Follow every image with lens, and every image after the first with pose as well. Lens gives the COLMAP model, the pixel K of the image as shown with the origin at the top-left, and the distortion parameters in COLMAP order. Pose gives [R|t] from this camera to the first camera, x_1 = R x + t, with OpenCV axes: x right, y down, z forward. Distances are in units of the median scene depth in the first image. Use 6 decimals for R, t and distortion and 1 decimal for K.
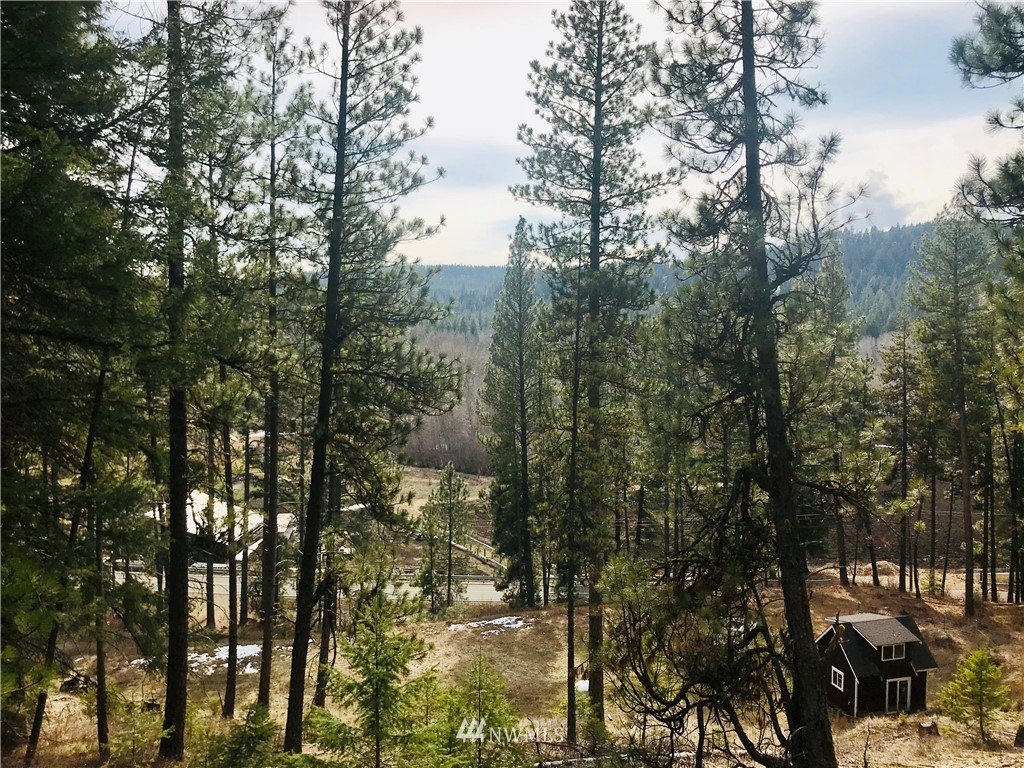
lens RADIAL K [[867.0, 0, 570.7], [0, 867.0, 382.8], [0, 0, 1]] dist [0.121562, -0.003142]
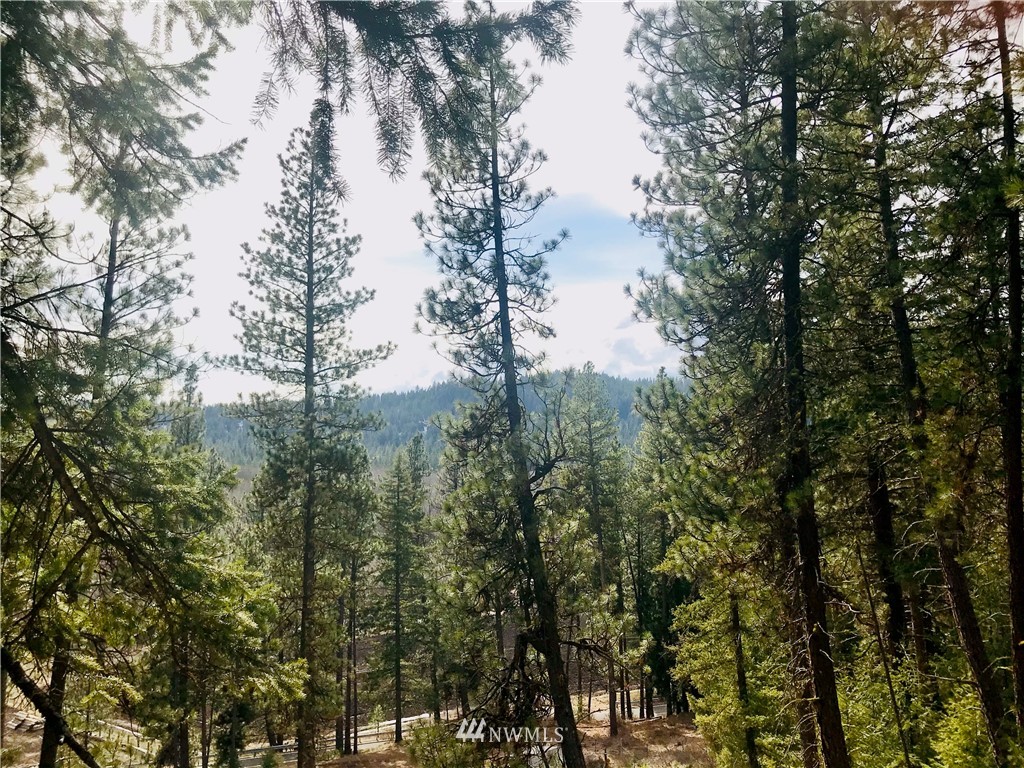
lens RADIAL K [[854.4, 0, 524.8], [0, 854.4, 385.8], [0, 0, 1]] dist [0.098331, -0.149871]
pose [[0.938946, 0.016978, 0.343645, -0.081853], [0.037637, 0.987720, -0.151635, -0.023644], [-0.341999, 0.155311, 0.926777, -0.059963]]
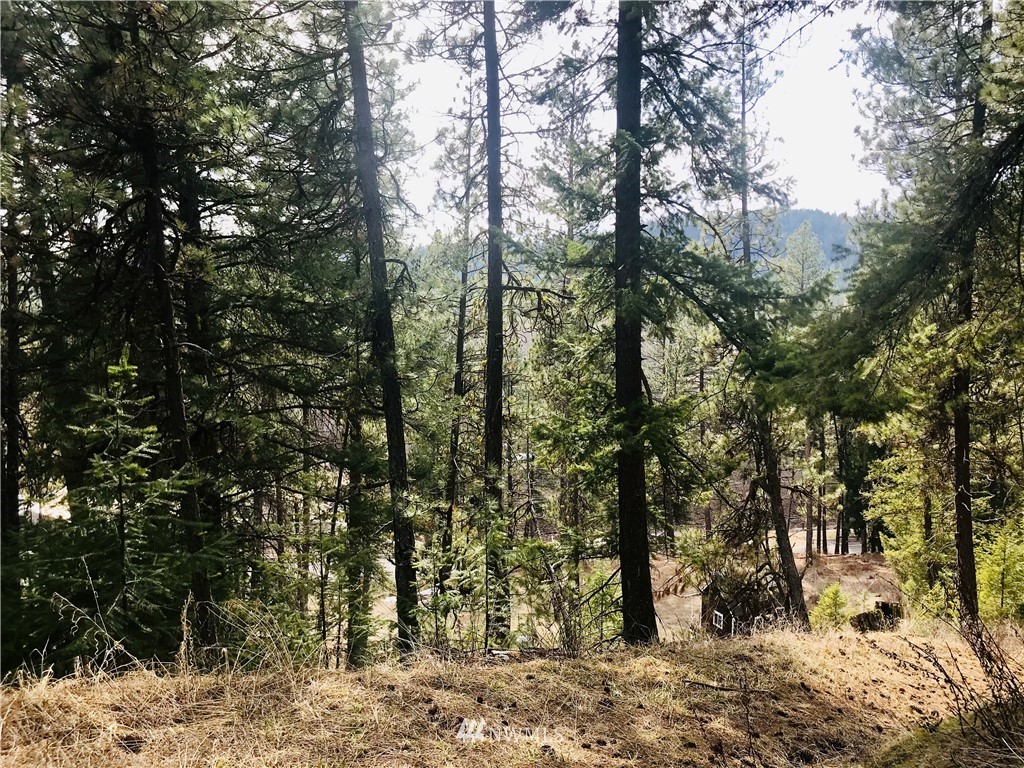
lens RADIAL K [[854.4, 0, 524.8], [0, 854.4, 385.8], [0, 0, 1]] dist [0.098331, -0.149871]
pose [[0.992419, -0.013456, 0.122165, -0.201298], [0.009844, 0.999498, 0.030116, -0.065012], [-0.122509, -0.028685, 0.992053, -0.300910]]
